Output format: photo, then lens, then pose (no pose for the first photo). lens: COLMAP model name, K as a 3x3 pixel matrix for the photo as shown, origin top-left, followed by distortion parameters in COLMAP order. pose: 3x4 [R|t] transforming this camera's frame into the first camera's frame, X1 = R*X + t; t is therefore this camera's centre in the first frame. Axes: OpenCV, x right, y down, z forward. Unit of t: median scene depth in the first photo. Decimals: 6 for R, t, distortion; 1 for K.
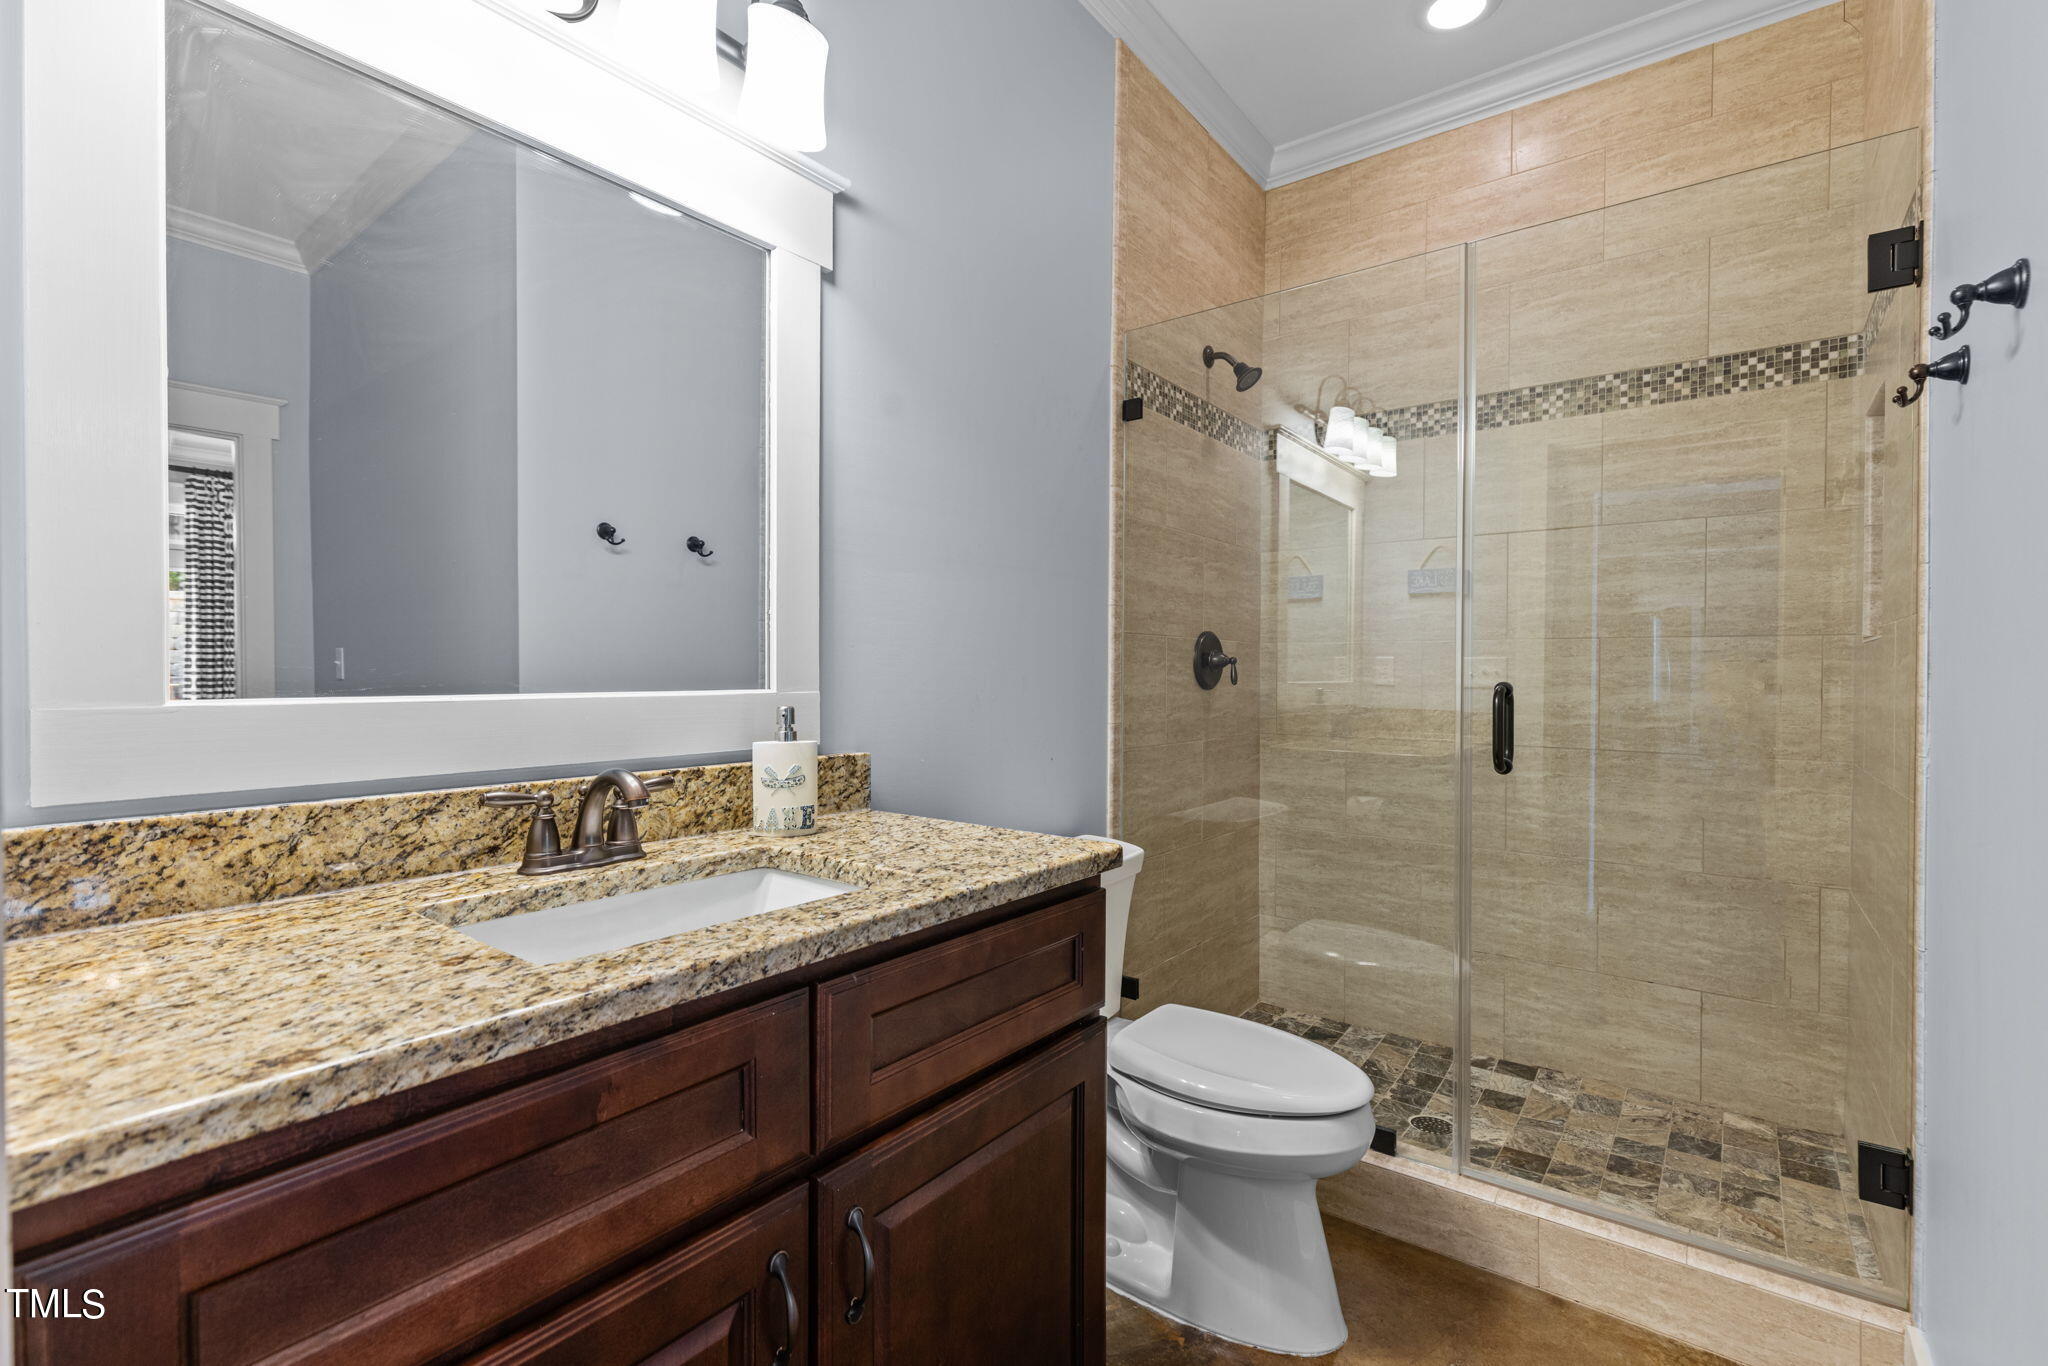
lens RADIAL K [[924.0, 0, 1028.9], [0, 924.0, 672.2], [0, 0, 1]] dist [0.003311, 0.000019]
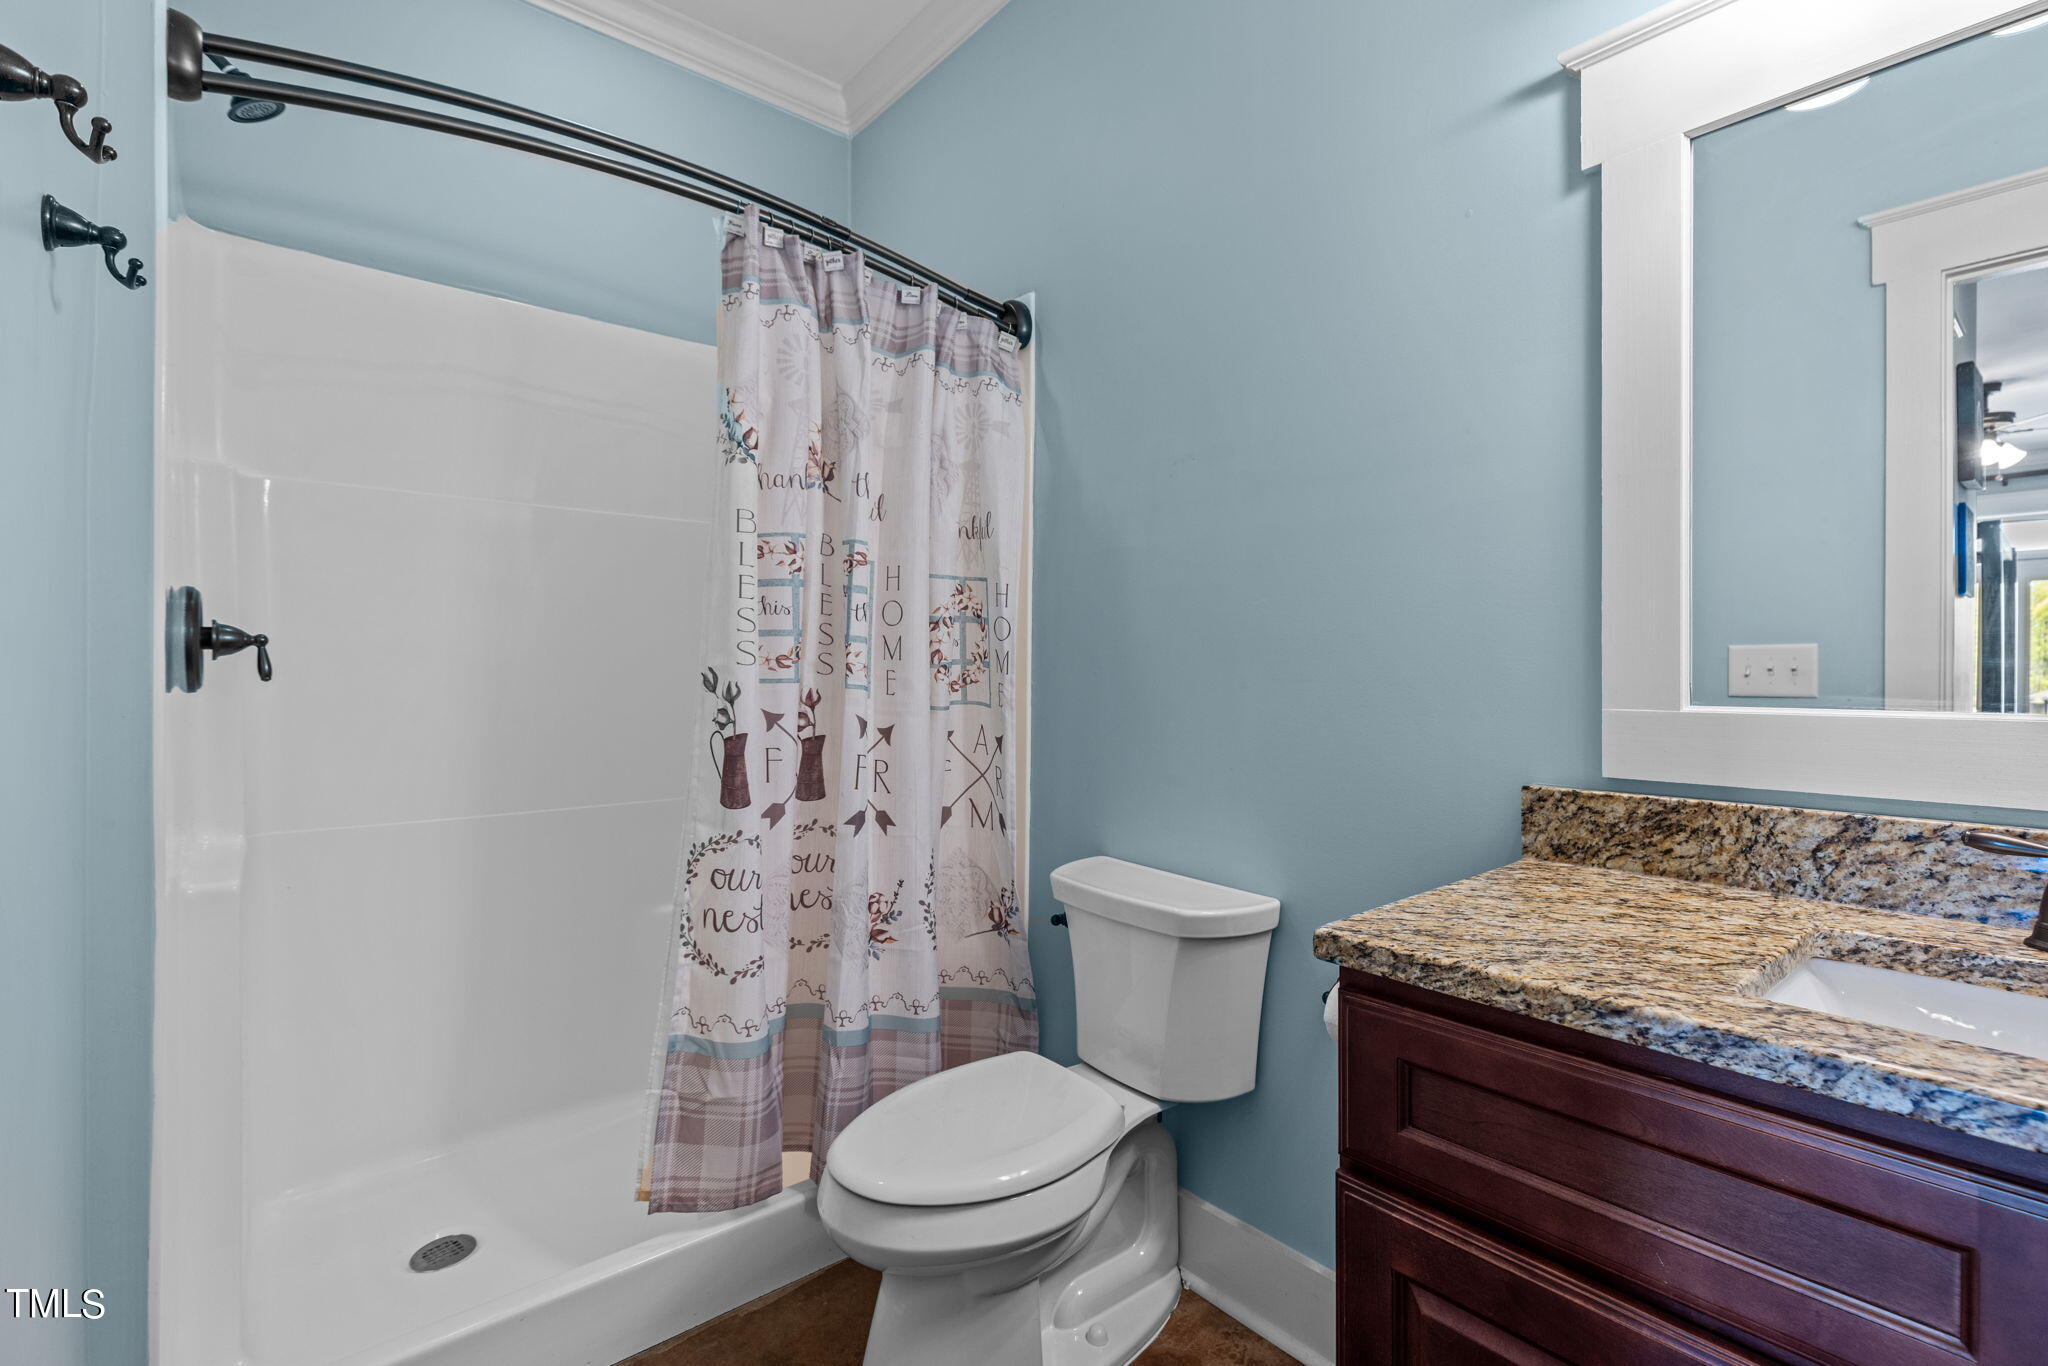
lens RADIAL K [[924.0, 0, 1028.9], [0, 924.0, 672.2], [0, 0, 1]] dist [0.003311, 0.000019]
pose [[-0.211756, -0.002004, -0.977321, 0.465627], [0.004219, 0.999987, -0.002965, -0.013668], [0.977314, -0.004751, -0.211744, 0.424898]]
